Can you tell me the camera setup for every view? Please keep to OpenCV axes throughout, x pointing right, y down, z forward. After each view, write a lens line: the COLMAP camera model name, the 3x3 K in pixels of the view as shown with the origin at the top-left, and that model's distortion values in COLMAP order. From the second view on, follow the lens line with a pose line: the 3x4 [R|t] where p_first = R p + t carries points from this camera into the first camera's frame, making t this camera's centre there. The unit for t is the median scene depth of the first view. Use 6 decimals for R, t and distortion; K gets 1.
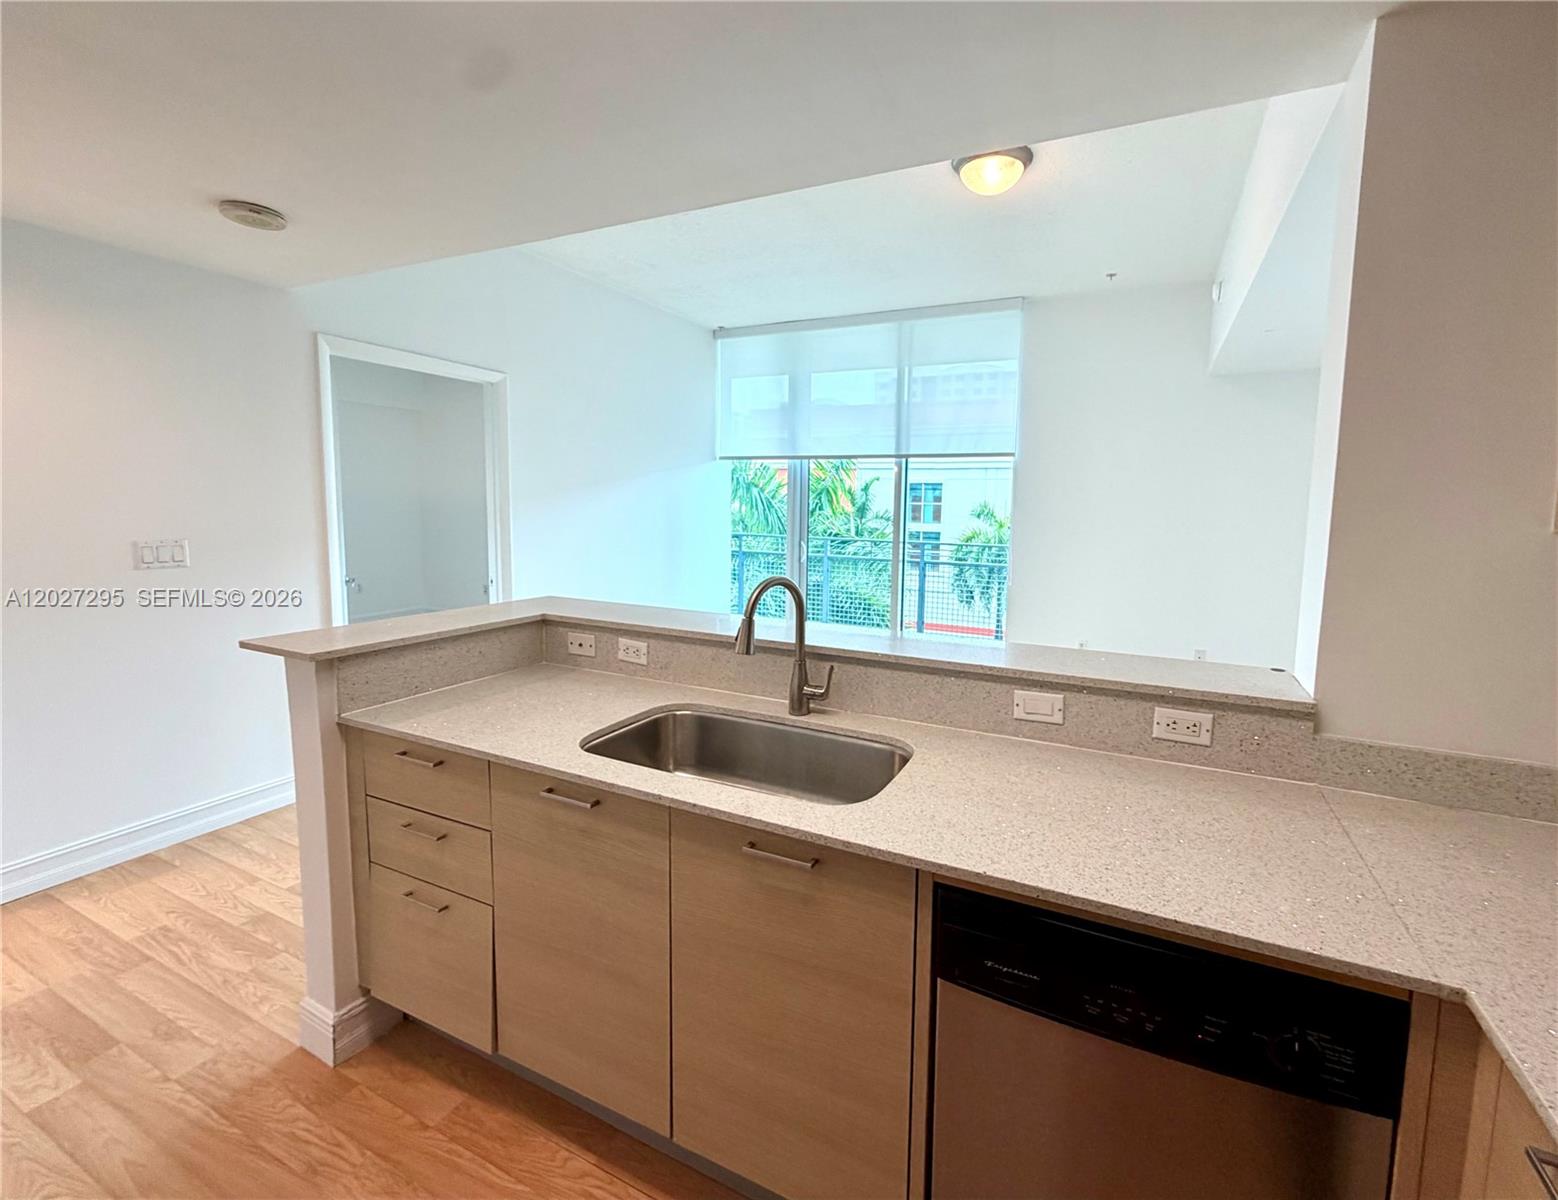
lens RADIAL K [[670.9, 0, 830.6], [0, 670.9, 563.6], [0, 0, 1]] dist [-0.001195, -0.000100]
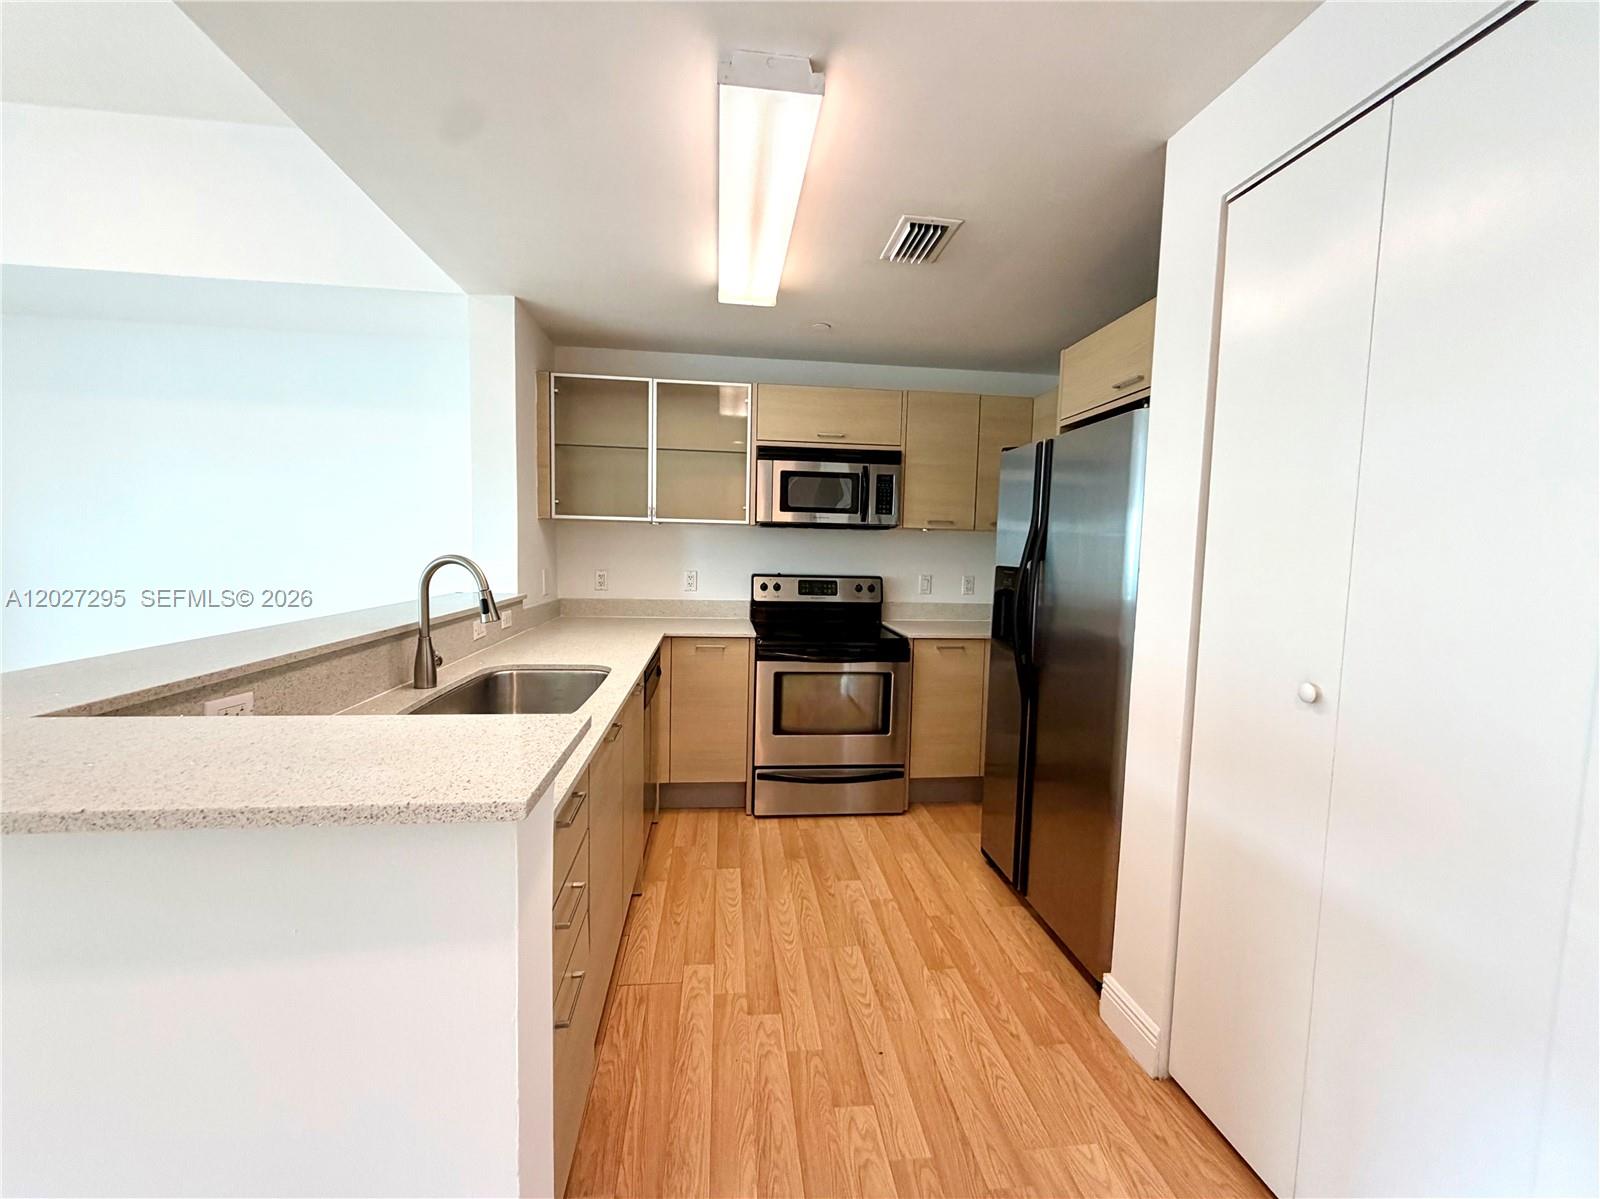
lens RADIAL K [[640.9, 0, 800.0], [0, 640.9, 599.5], [0, 0, 1]] dist [0.001199, -0.000068]
pose [[-0.515301, -0.102483, 0.850860, -1.317813], [0.042387, 0.988562, 0.144739, -0.037450], [-0.855961, 0.110650, -0.505063, 1.097495]]
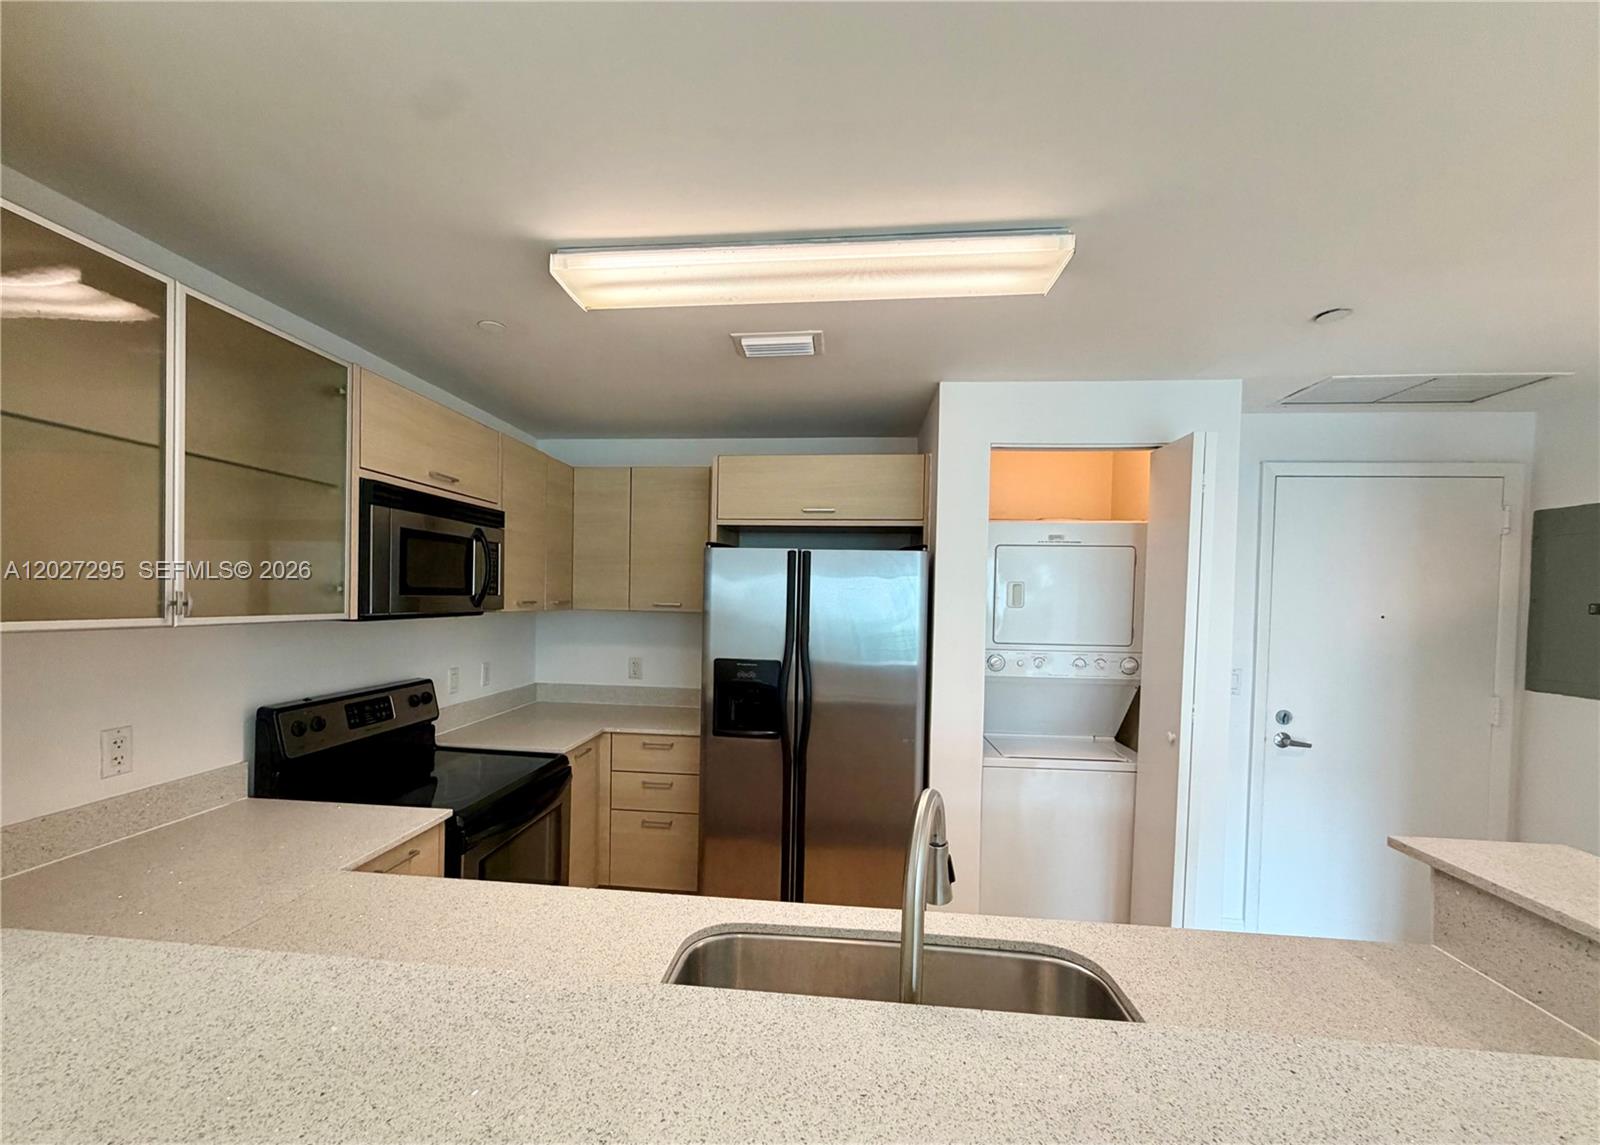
lens RADIAL K [[652.2, 0, 799.9], [0, 652.2, 610.3], [0, 0, 1]] dist [0.000219, 0.000010]
pose [[-0.936042, -0.029156, -0.350677, 0.245206], [-0.067896, 0.992799, 0.098688, -0.169297], [0.345275, 0.116185, -0.931282, 1.507341]]
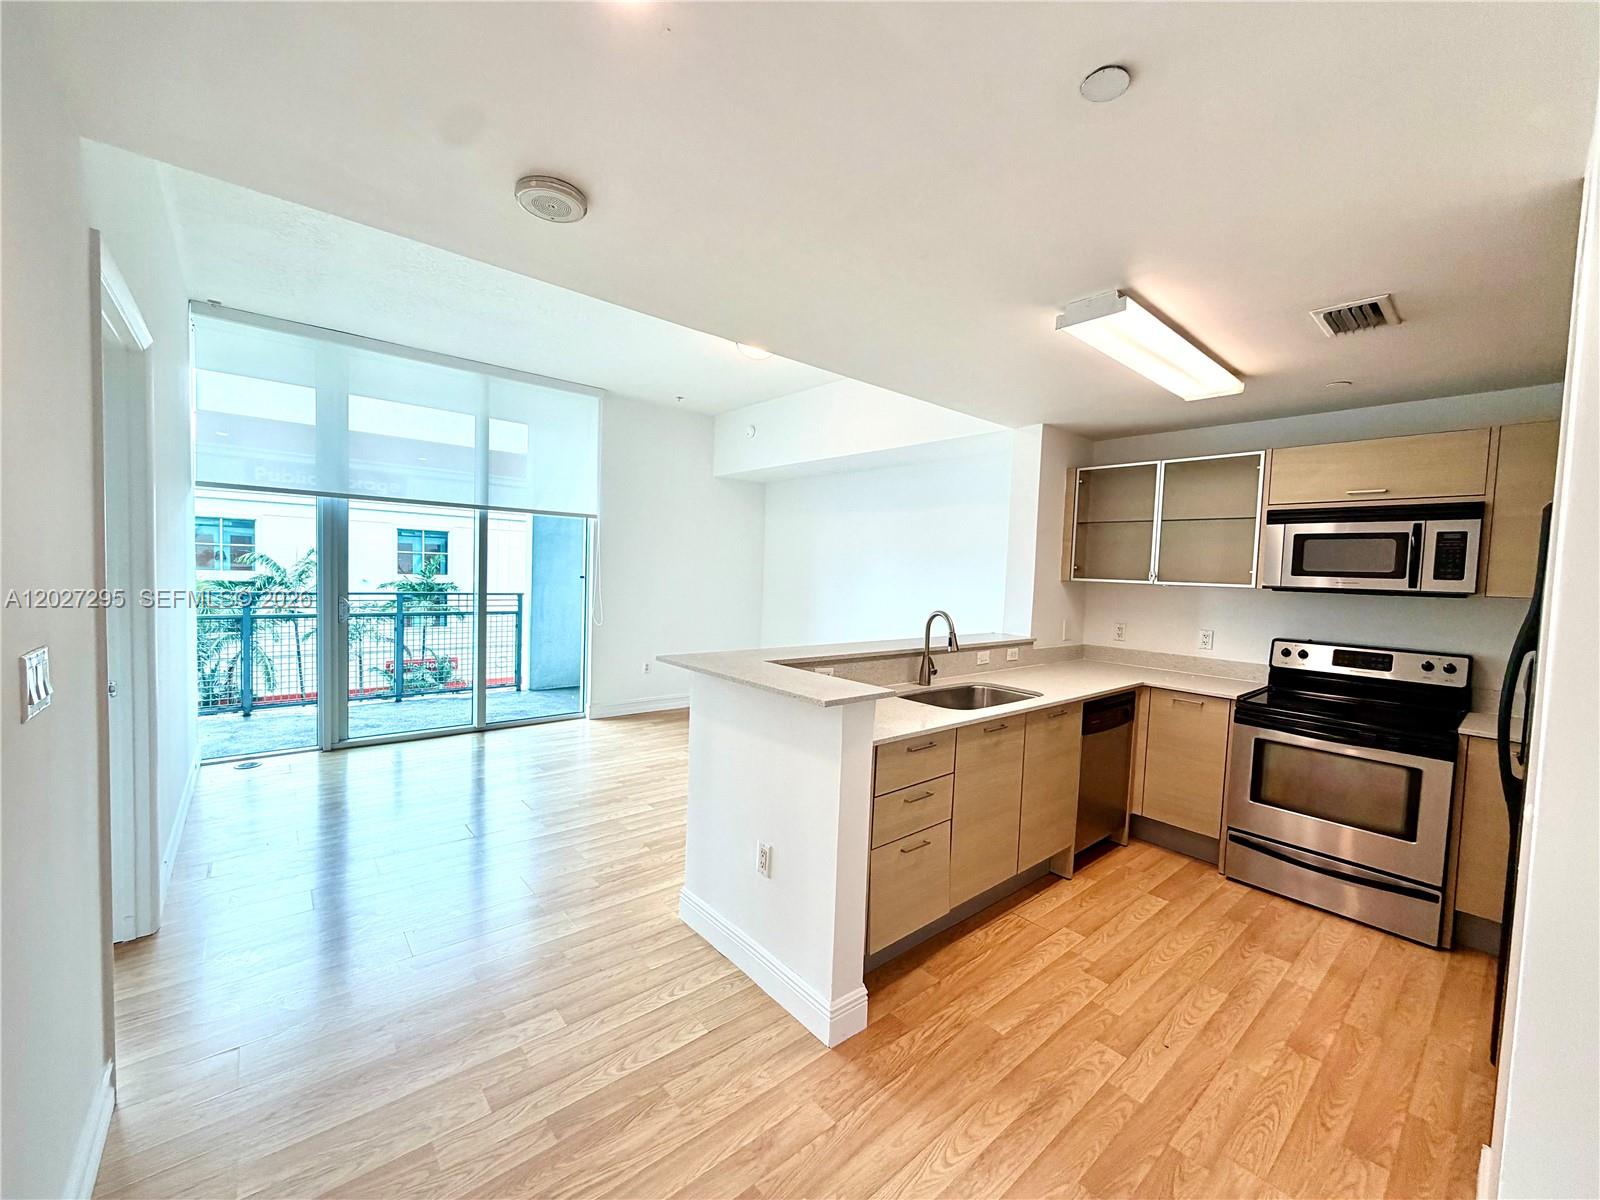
lens RADIAL K [[640.9, 0, 800.0], [0, 640.9, 600.0], [0, 0, 1]] dist [0.001199, -0.000068]
pose [[0.419184, -0.050362, 0.906504, -1.964456], [0.053670, 0.998089, 0.030632, -0.091137], [-0.906314, 0.035812, 0.421085, 0.621420]]
